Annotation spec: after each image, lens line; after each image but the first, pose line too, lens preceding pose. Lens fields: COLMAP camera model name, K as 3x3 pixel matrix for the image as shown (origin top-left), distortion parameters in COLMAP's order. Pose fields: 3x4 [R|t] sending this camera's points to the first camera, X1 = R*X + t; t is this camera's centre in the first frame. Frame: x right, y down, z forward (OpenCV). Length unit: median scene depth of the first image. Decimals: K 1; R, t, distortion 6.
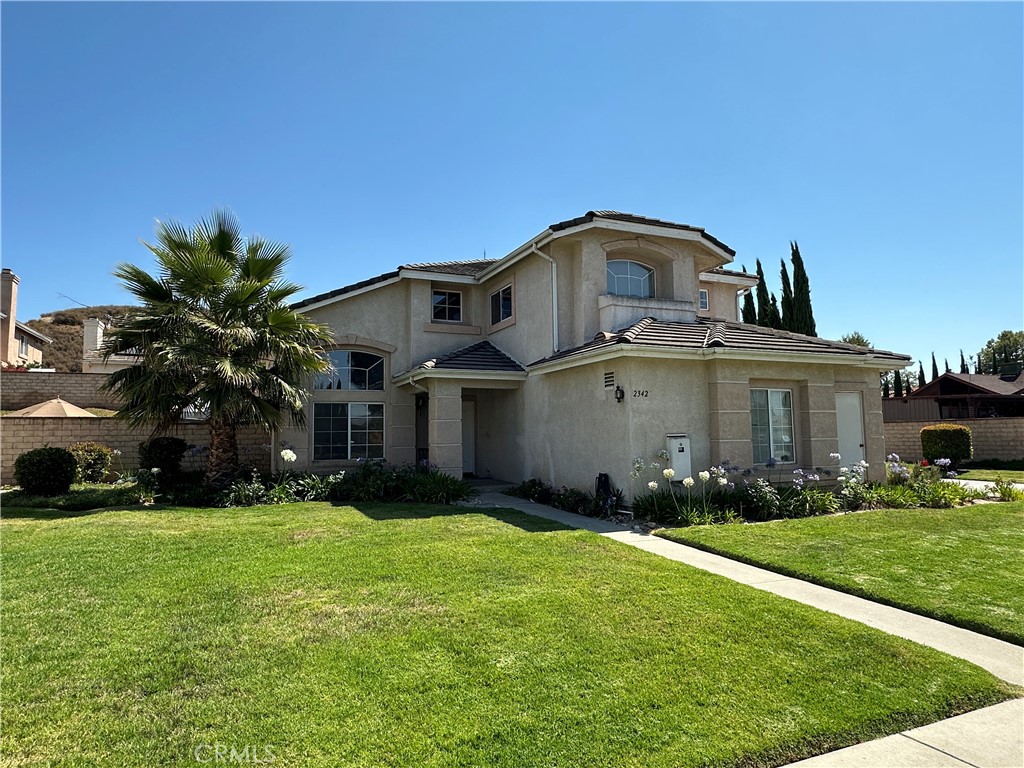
lens RADIAL K [[624.7, 0, 512.0], [0, 624.7, 384.0], [0, 0, 1]] dist [-0.000041, 0.000831]
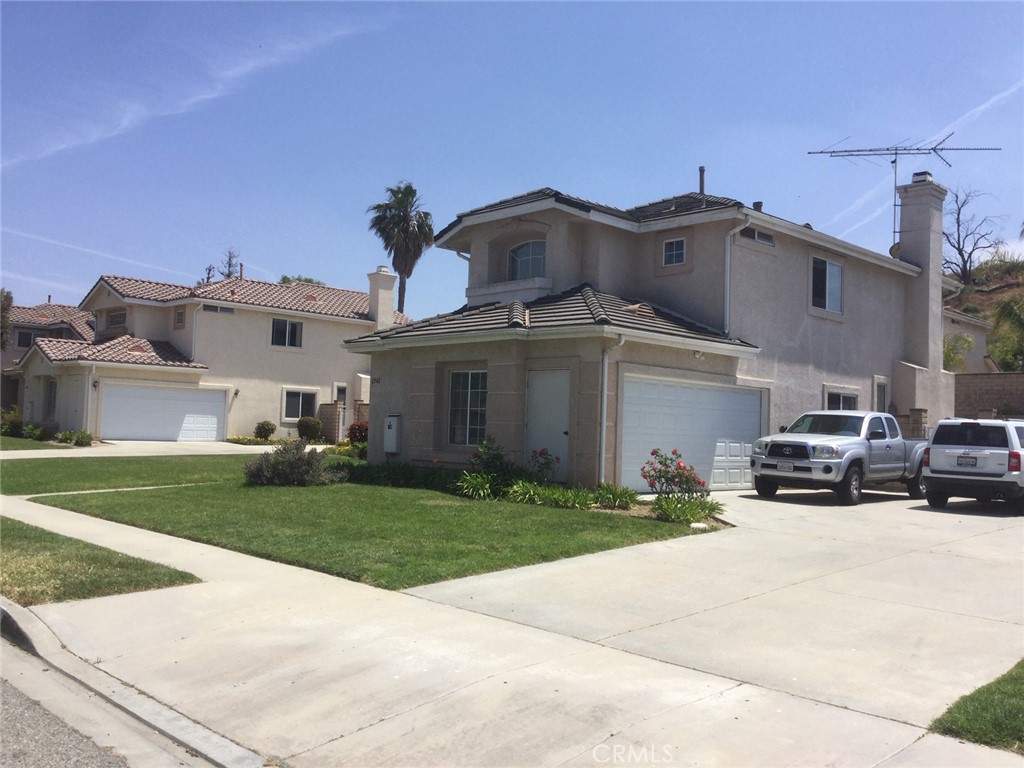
lens RADIAL K [[933.2, 0, 512.0], [0, 933.2, 384.0], [0, 0, 1]] dist [-0.000235, -0.000075]
pose [[0.358225, -0.029940, -0.933155, 1.636990], [0.037971, 0.999126, -0.017480, 0.050912], [0.932863, -0.029171, 0.359048, 0.485473]]
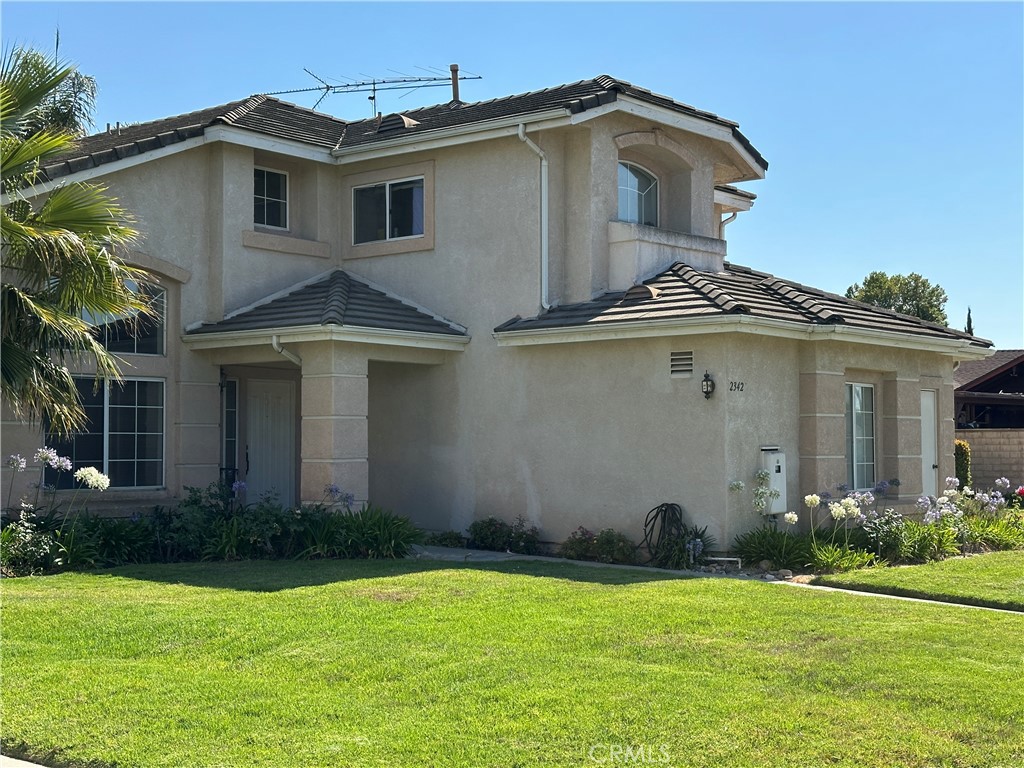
lens RADIAL K [[1455.2, 0, 512.0], [0, 1455.2, 384.0], [0, 0, 1]] dist [0.164014, -0.020766]
pose [[0.892598, 0.031793, 0.449731, -0.593395], [-0.048496, 0.998494, 0.025666, -0.013239], [-0.448237, -0.044720, 0.892795, -0.253556]]
